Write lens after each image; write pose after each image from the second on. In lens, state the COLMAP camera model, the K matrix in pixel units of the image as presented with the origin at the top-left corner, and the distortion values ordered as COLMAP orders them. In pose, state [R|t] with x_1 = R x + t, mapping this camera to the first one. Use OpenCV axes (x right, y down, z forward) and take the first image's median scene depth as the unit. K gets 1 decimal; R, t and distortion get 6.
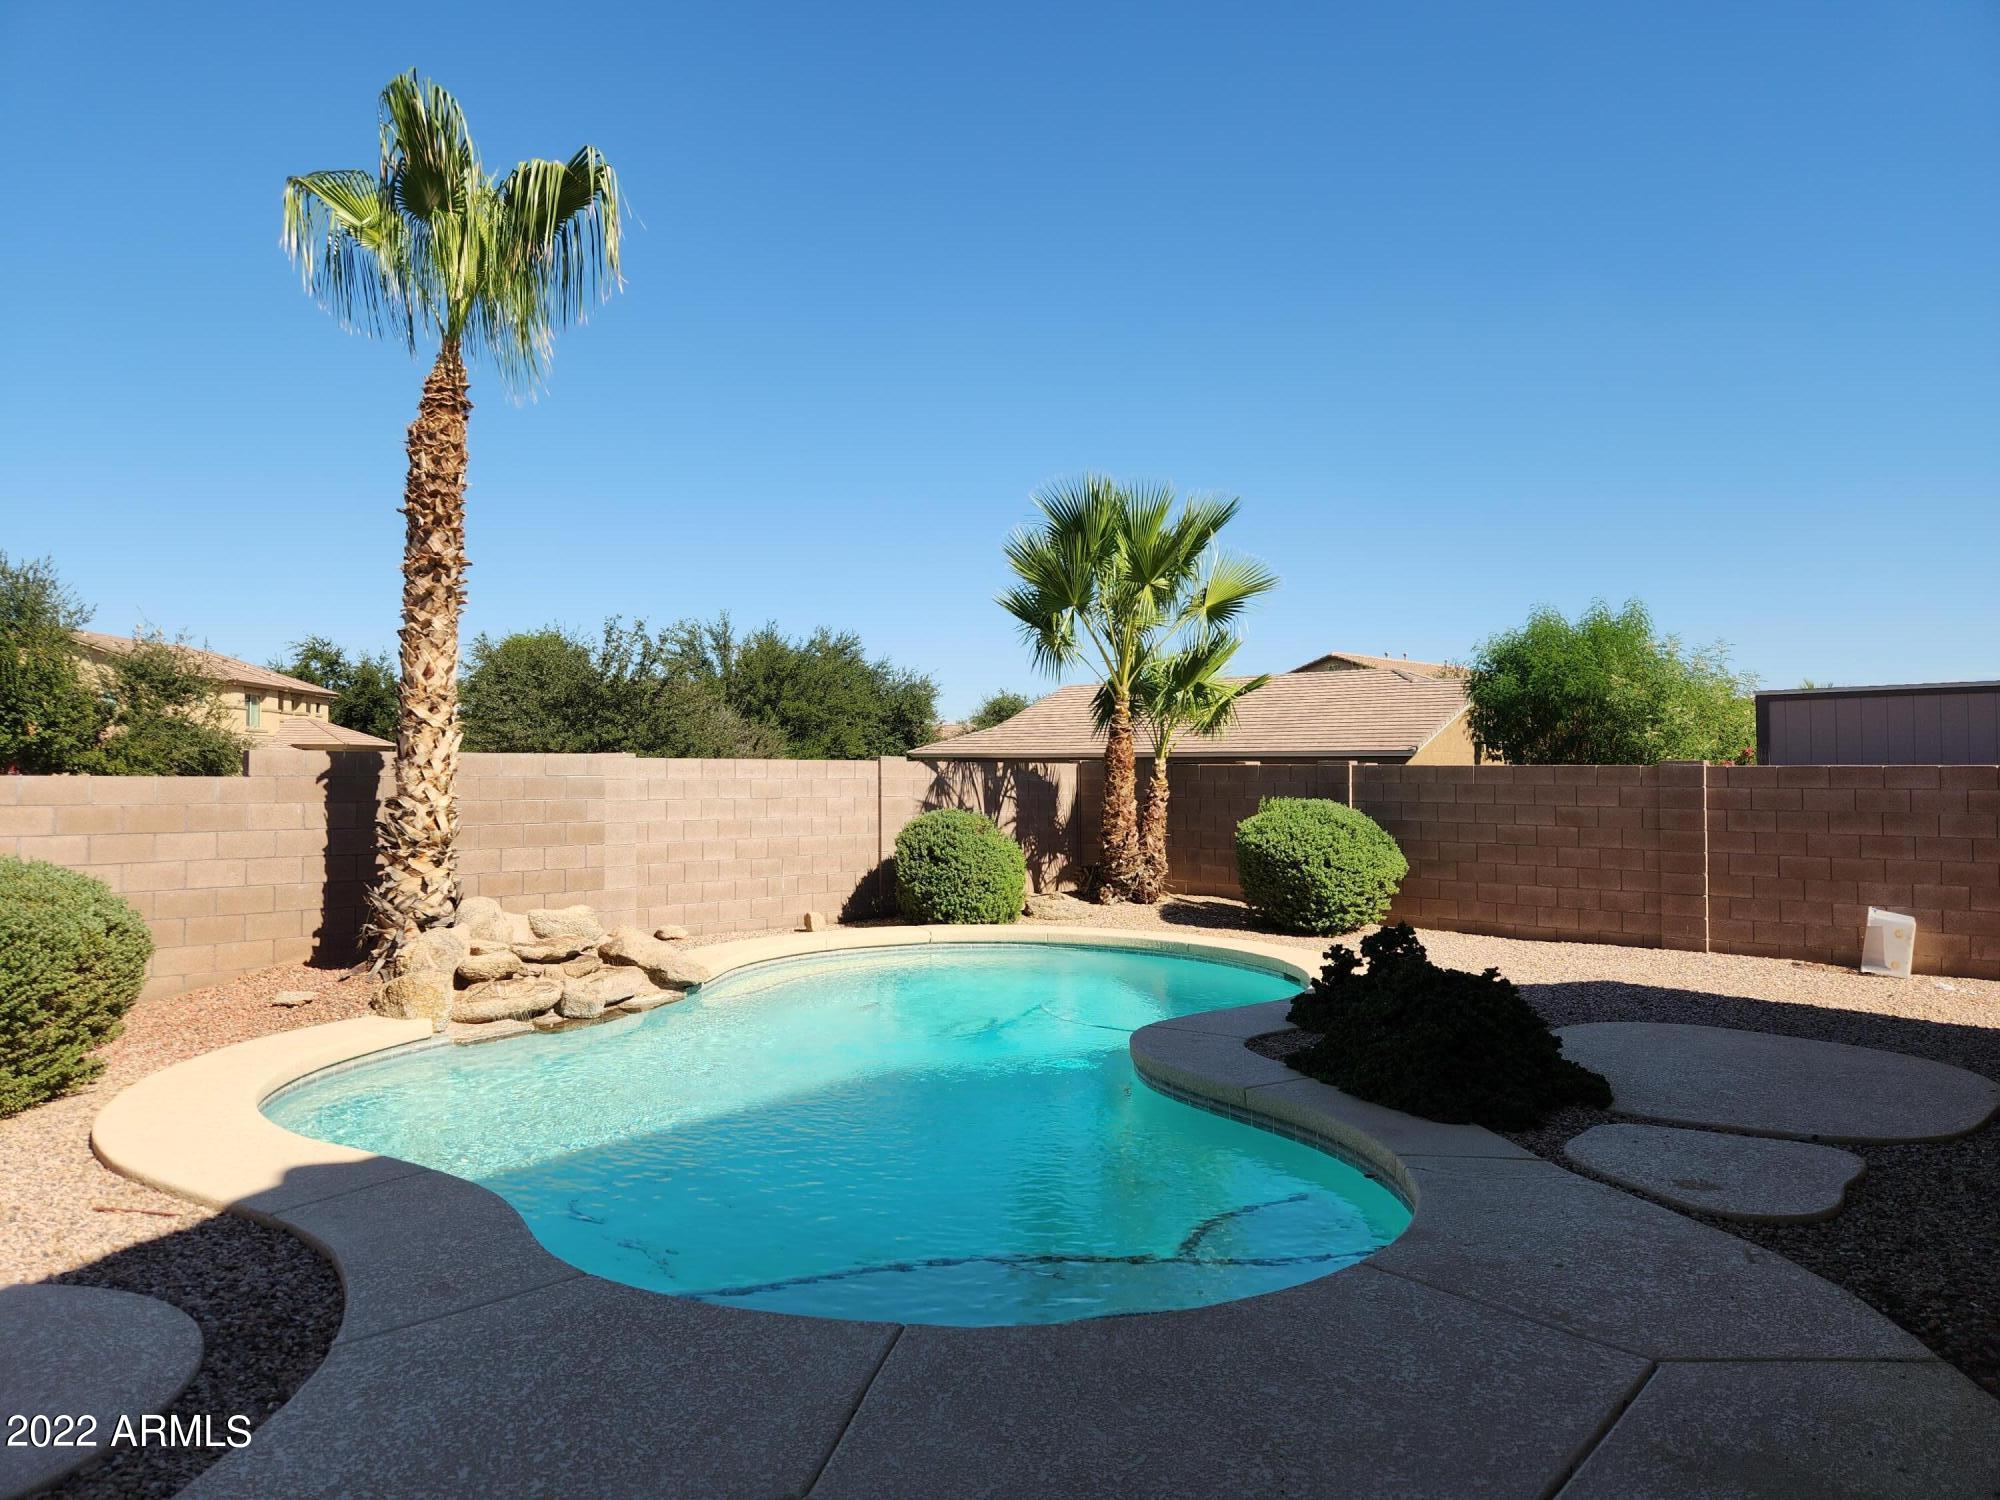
lens RADIAL K [[1336.5, 0, 1000.0], [0, 1336.5, 750.0], [0, 0, 1]] dist [0.074168, -0.060663]
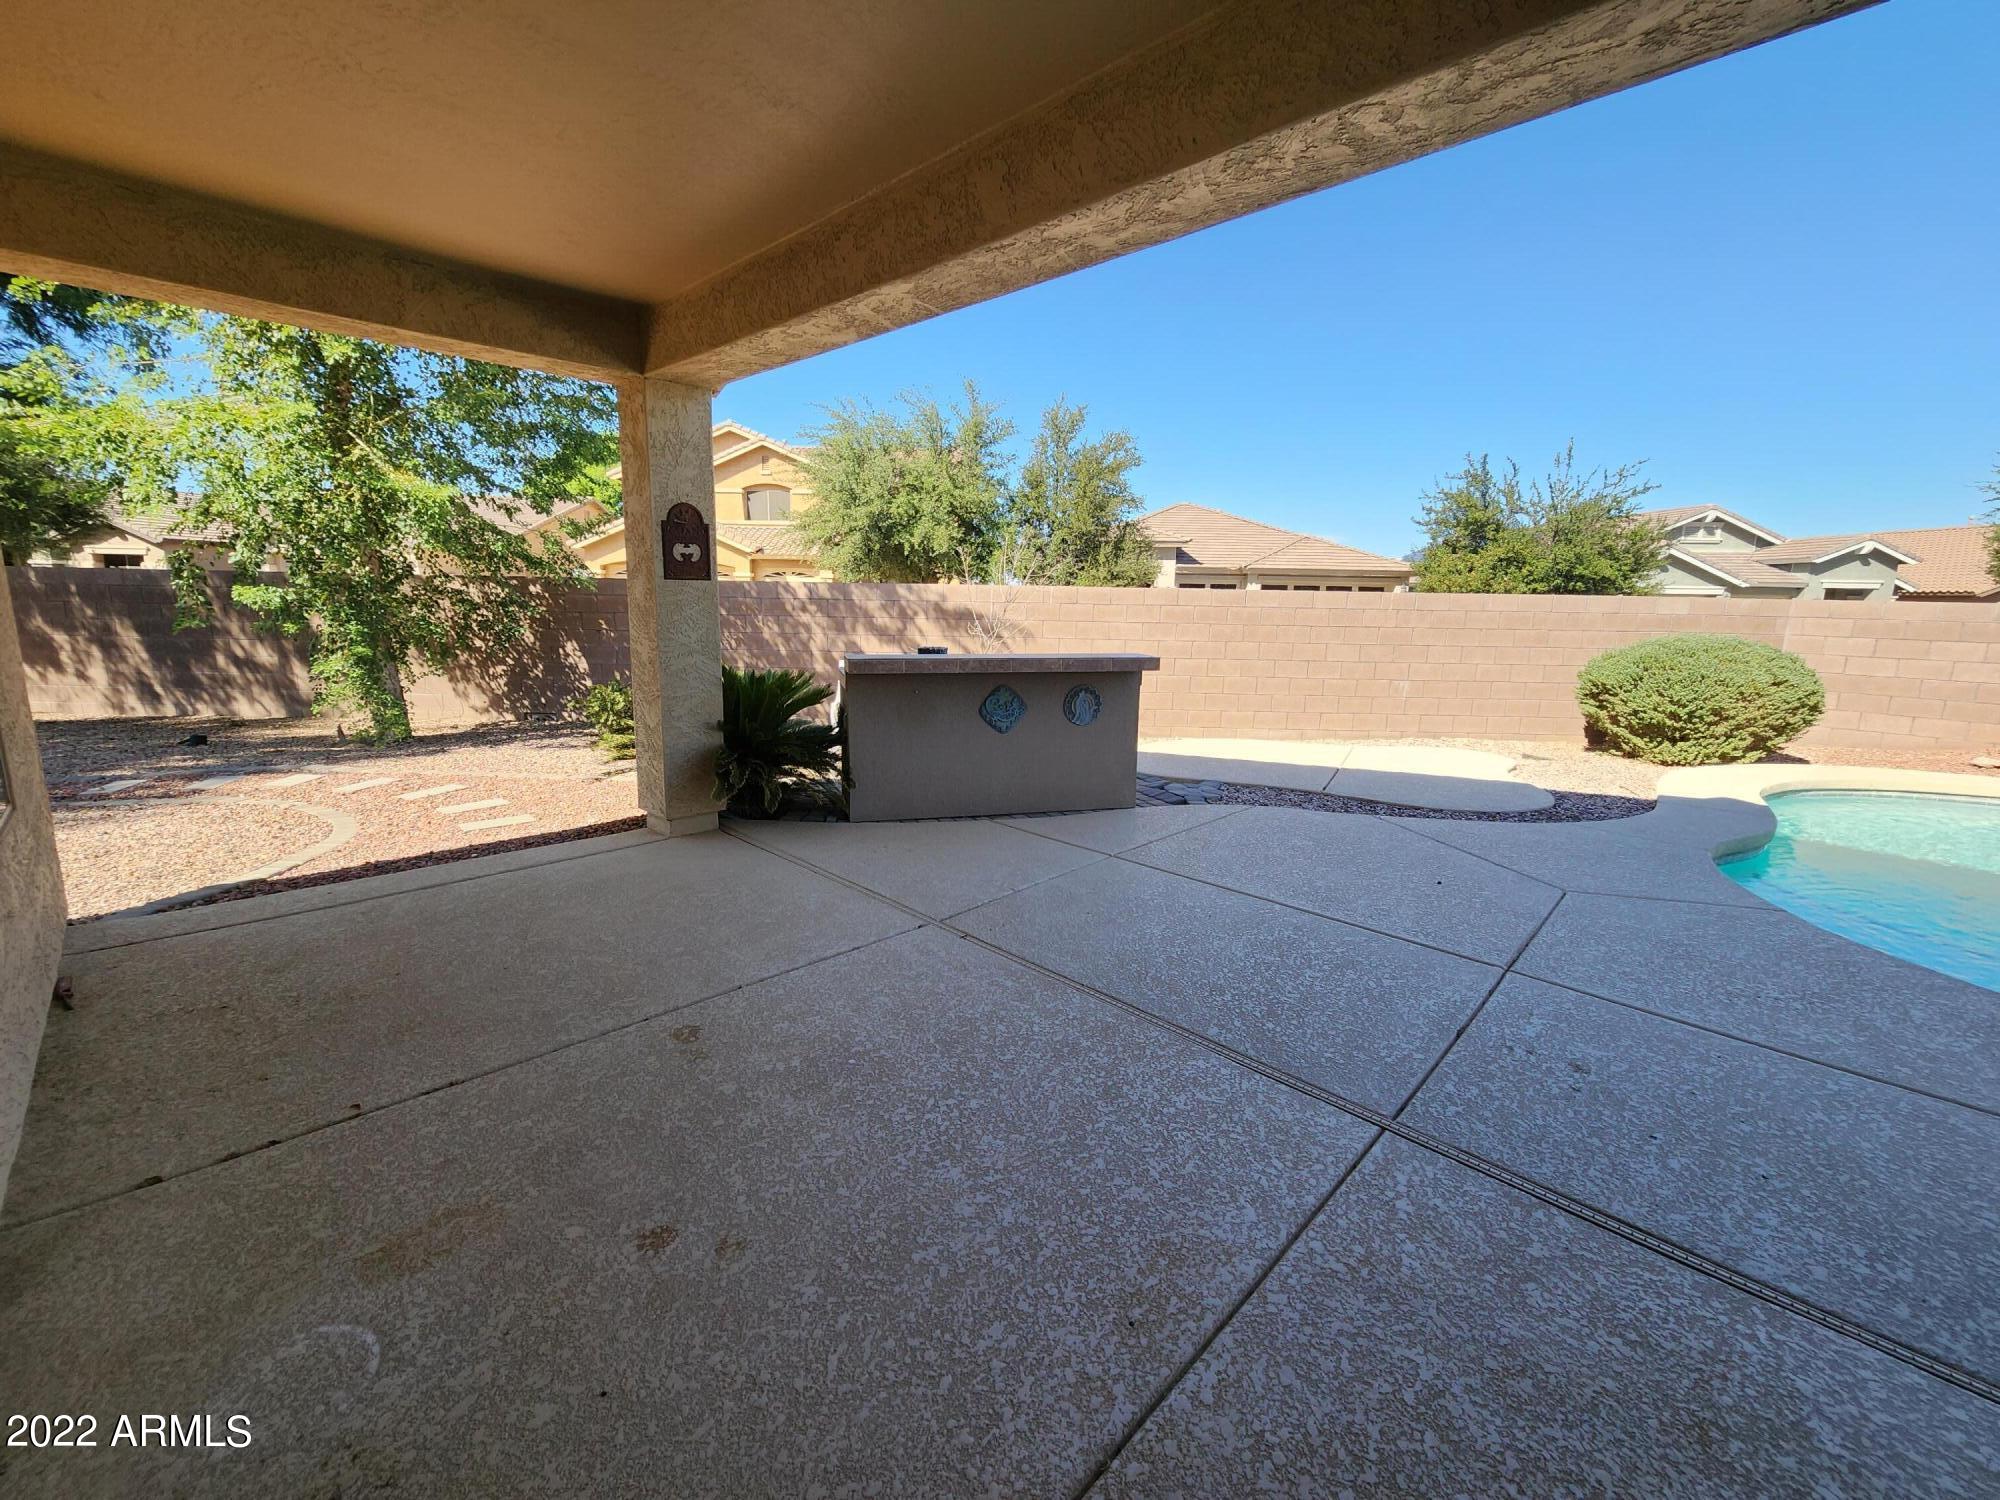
lens RADIAL K [[841.1, 0, 999.0], [0, 841.1, 735.4], [0, 0, 1]] dist [-0.001724, -0.000443]
pose [[-0.058899, 0.160762, -0.985234, 0.330585], [-0.001545, 0.986932, 0.161131, 0.015164], [0.998263, 0.011013, -0.057881, 0.029881]]
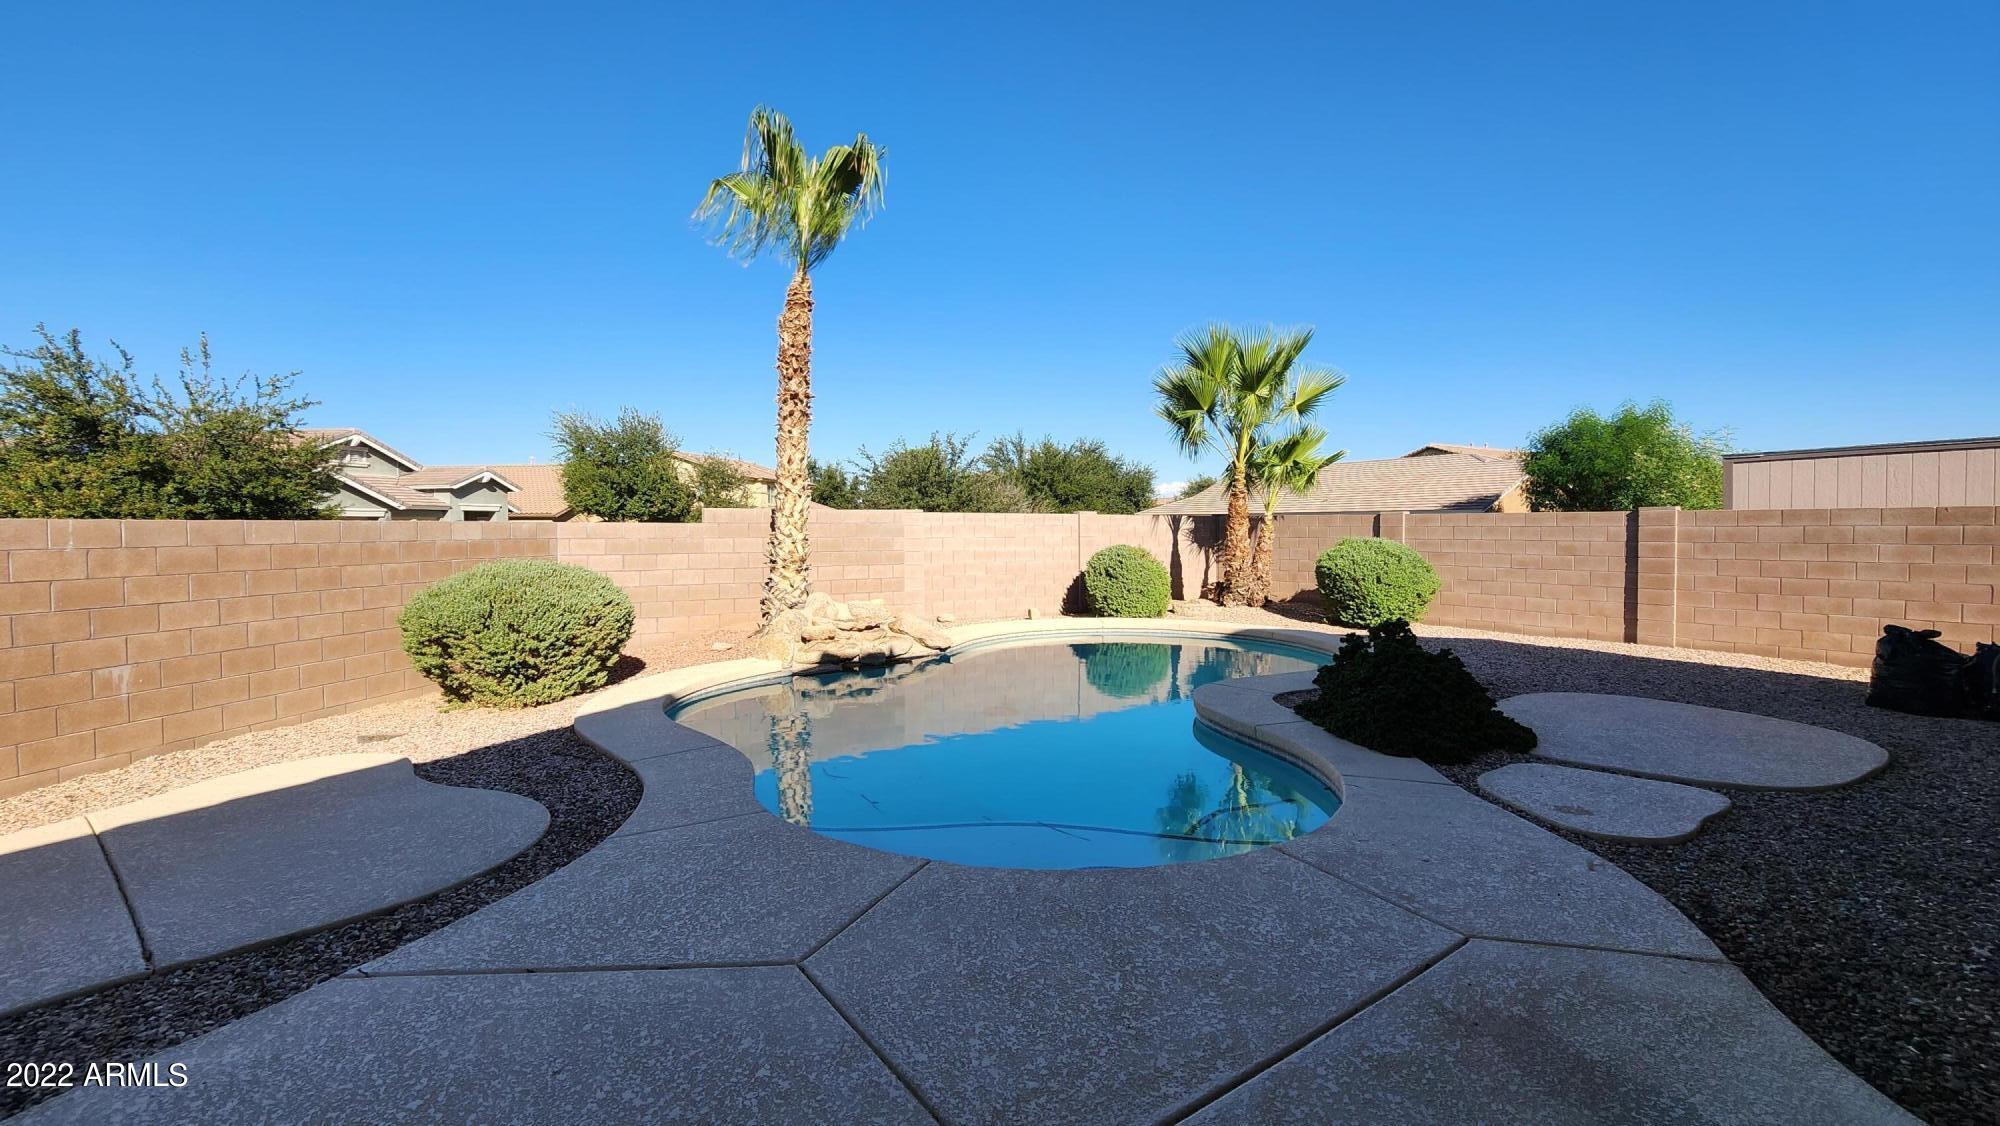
lens RADIAL K [[823.5, 0, 989.3], [0, 823.5, 552.1], [0, 0, 1]] dist [0.000935, -0.000346]
pose [[0.969518, 0.001677, -0.245015, 0.075360], [0.009778, 0.998915, 0.045526, 0.012398], [0.244825, -0.046534, 0.968450, 0.045409]]
